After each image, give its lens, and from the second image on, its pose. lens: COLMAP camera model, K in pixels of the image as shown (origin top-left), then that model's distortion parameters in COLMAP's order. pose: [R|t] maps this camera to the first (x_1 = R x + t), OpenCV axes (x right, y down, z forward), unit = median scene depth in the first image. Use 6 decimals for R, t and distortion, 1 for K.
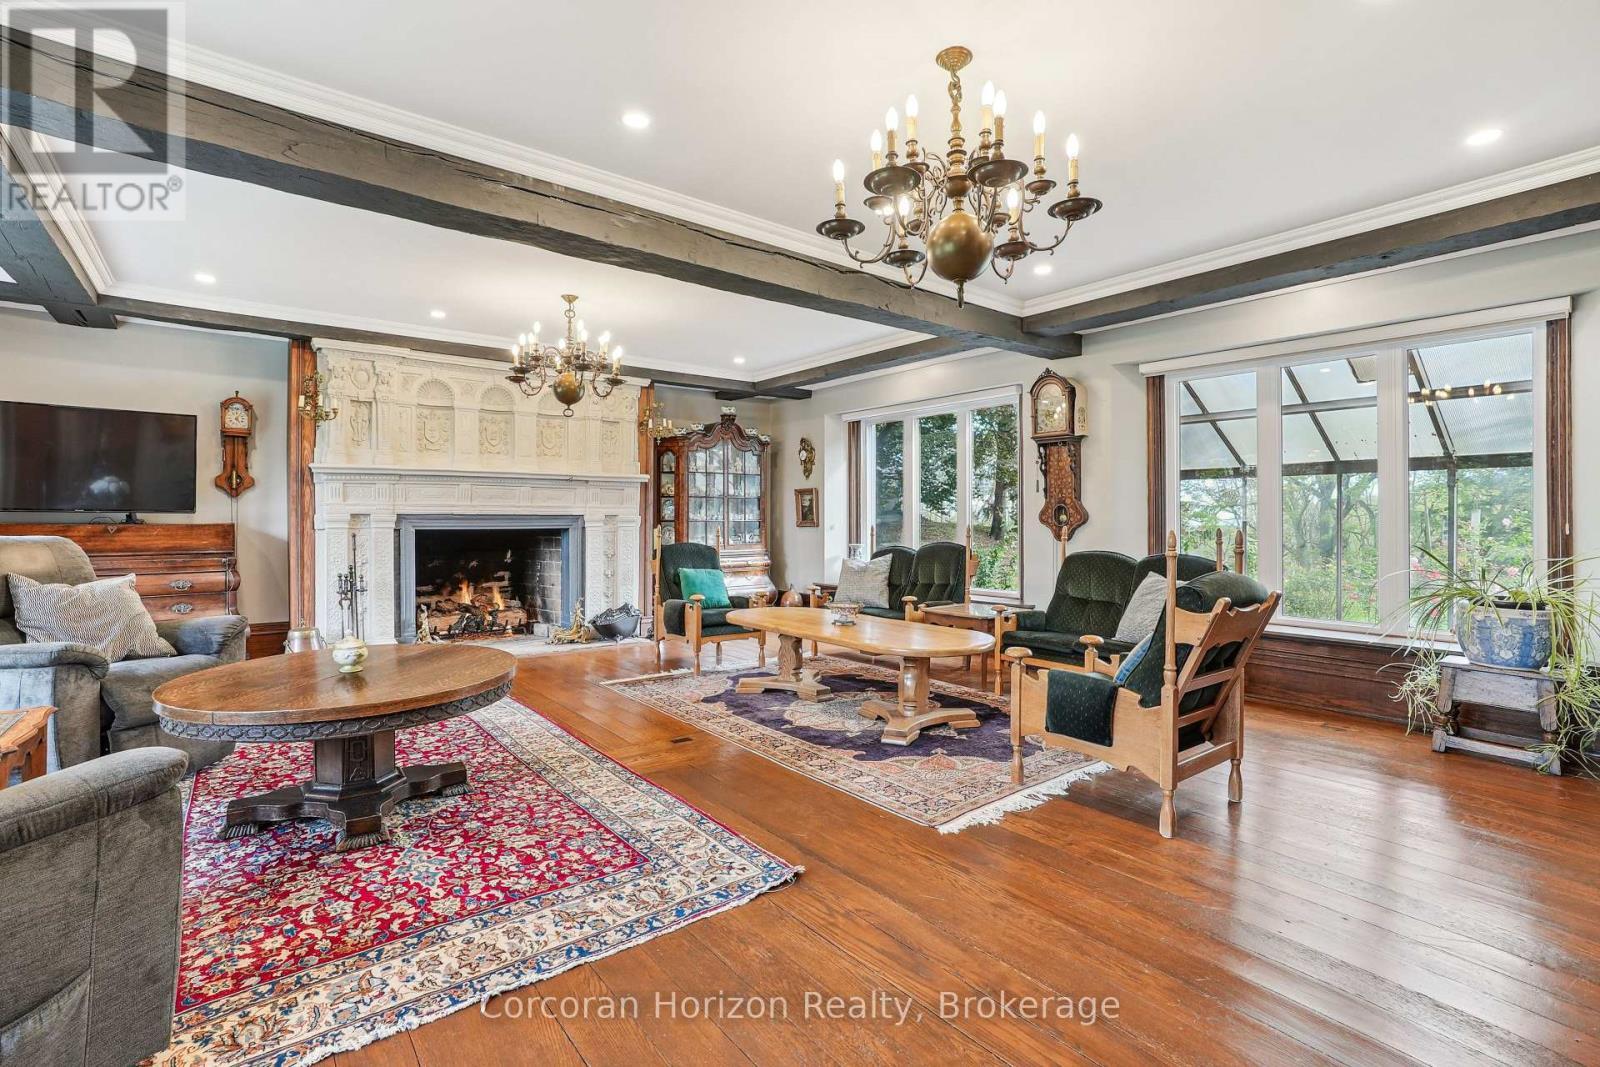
lens RADIAL K [[731.7, 0, 798.3], [0, 731.7, 525.1], [0, 0, 1]] dist [-0.024590, 0.004757]
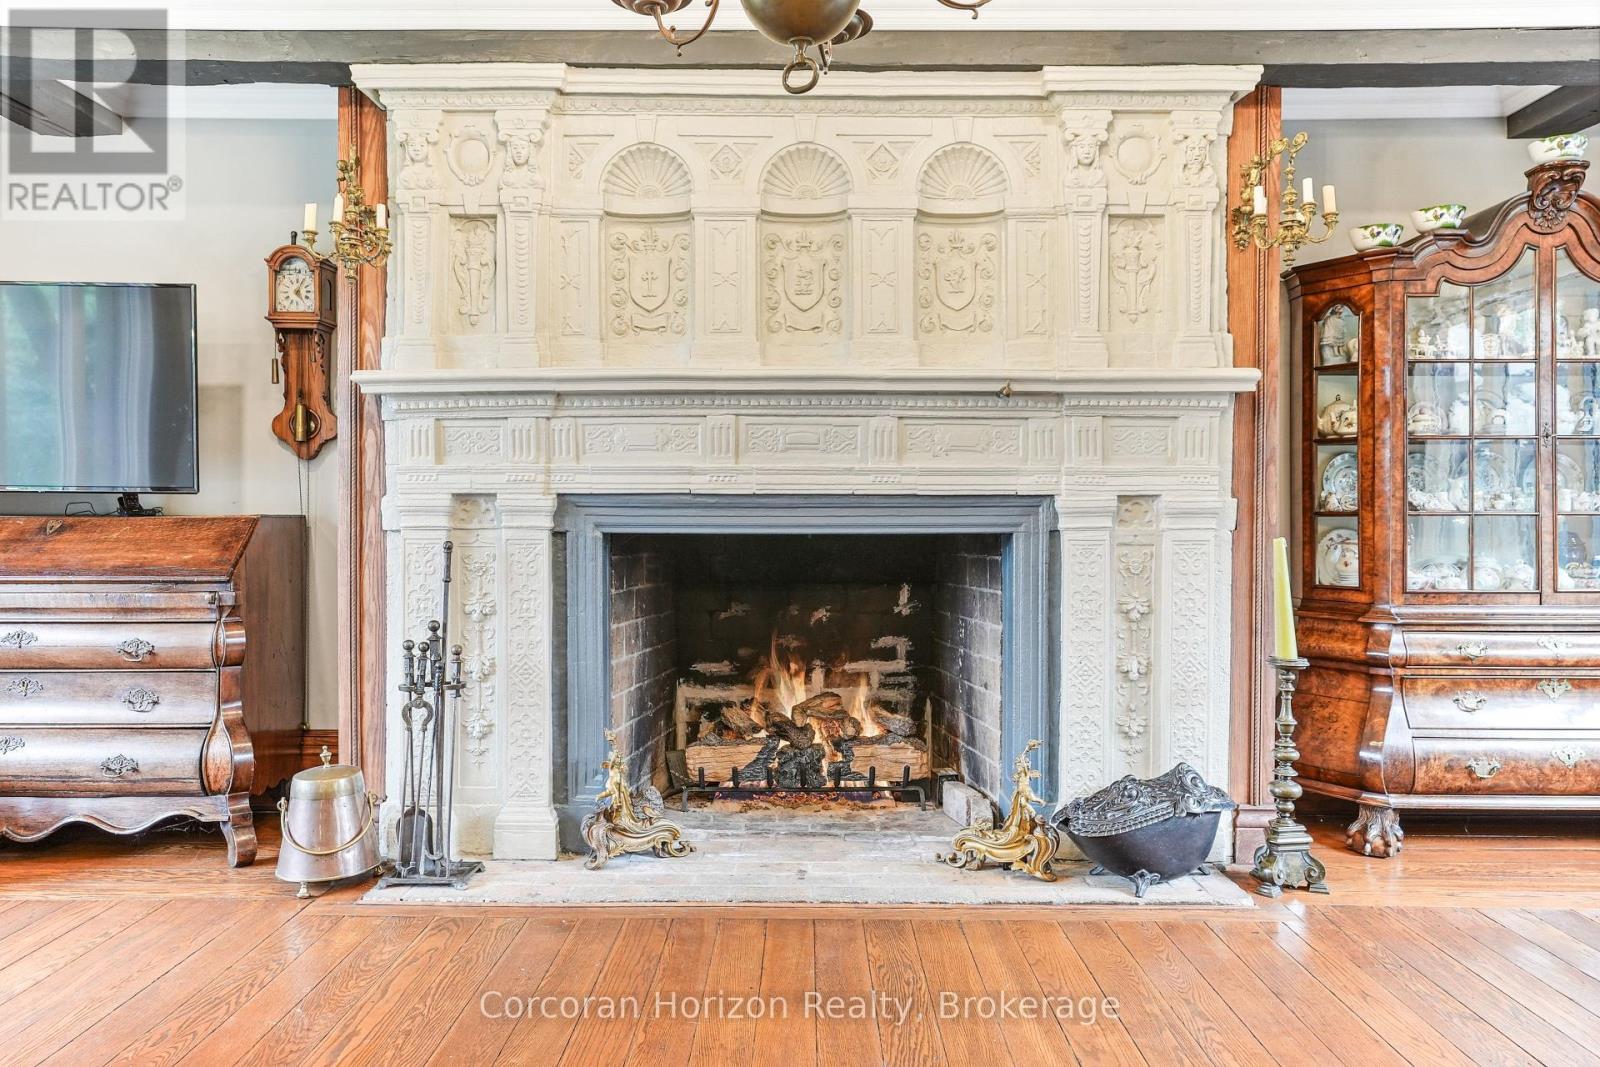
lens RADIAL K [[1124.3, 0, 789.8], [0, 1124.3, 507.7], [0, 0, 1]] dist [0.002602, 0.003048]
pose [[0.777330, -0.002162, -0.629089, -0.056845], [-0.006517, 0.999913, -0.011490, -0.000942], [0.629059, 0.013032, 0.777248, 0.510185]]
